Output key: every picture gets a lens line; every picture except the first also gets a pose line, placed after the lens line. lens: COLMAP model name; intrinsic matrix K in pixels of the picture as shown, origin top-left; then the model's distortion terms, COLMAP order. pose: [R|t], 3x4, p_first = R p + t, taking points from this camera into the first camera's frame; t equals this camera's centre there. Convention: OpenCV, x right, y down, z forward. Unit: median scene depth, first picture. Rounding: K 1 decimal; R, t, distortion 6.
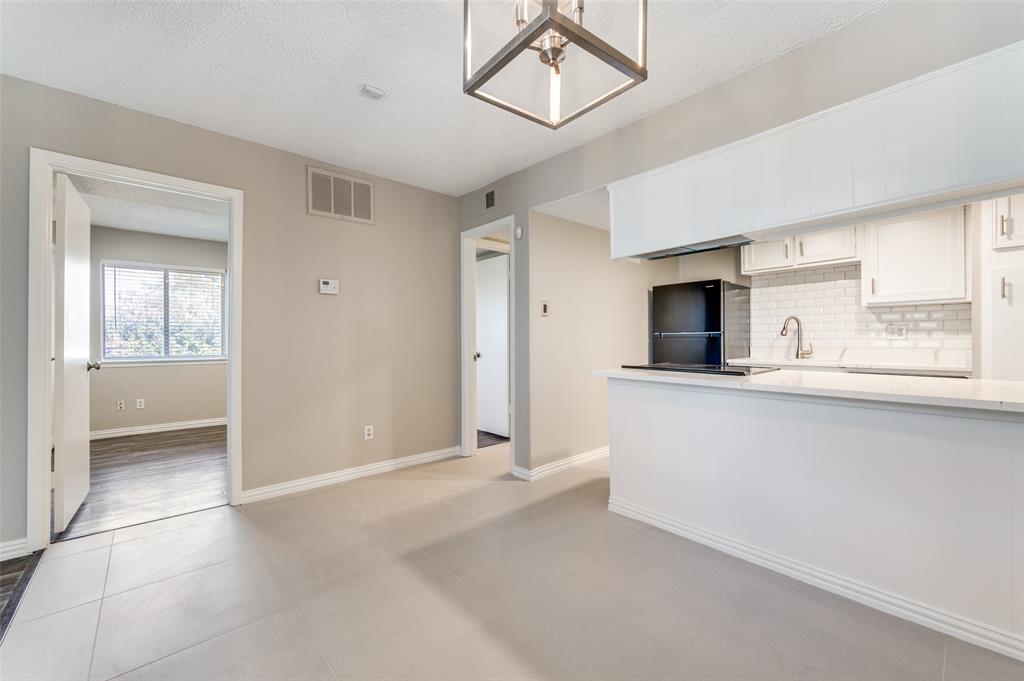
lens RADIAL K [[411.4, 0, 512.8], [0, 411.4, 335.6], [0, 0, 1]] dist [0.000376, 0.000412]
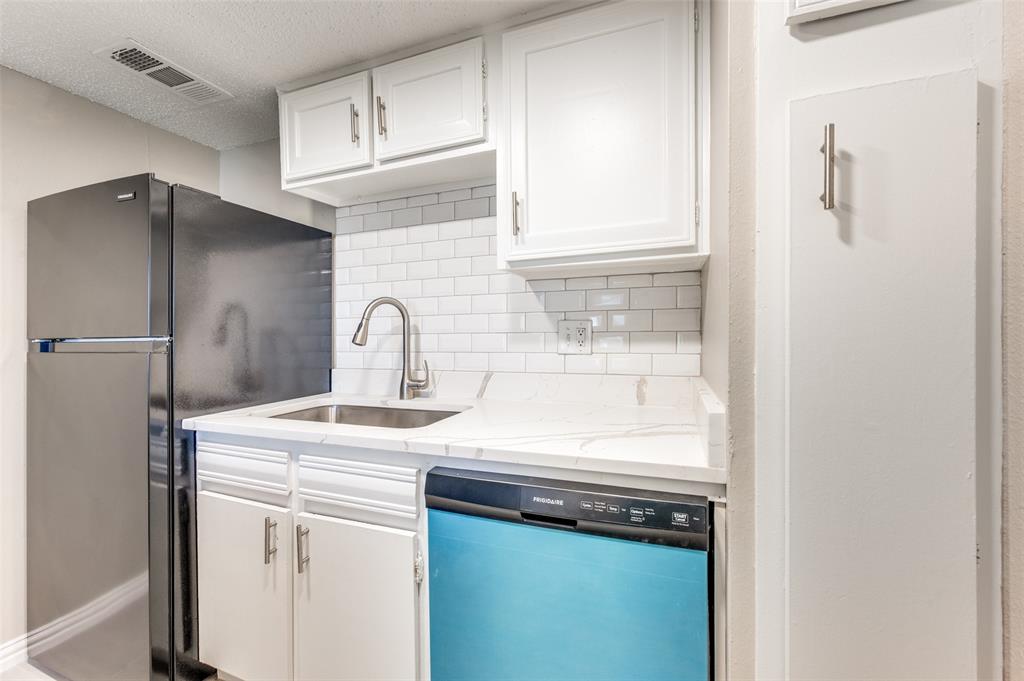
lens RADIAL K [[411.4, 0, 515.1], [0, 411.4, 337.3], [0, 0, 1]] dist [0.000376, 0.000412]
pose [[0.883039, -0.006521, 0.469254, 0.669777], [0.001778, 0.999943, 0.010551, -0.012529], [-0.469296, -0.008483, 0.883000, 0.642383]]
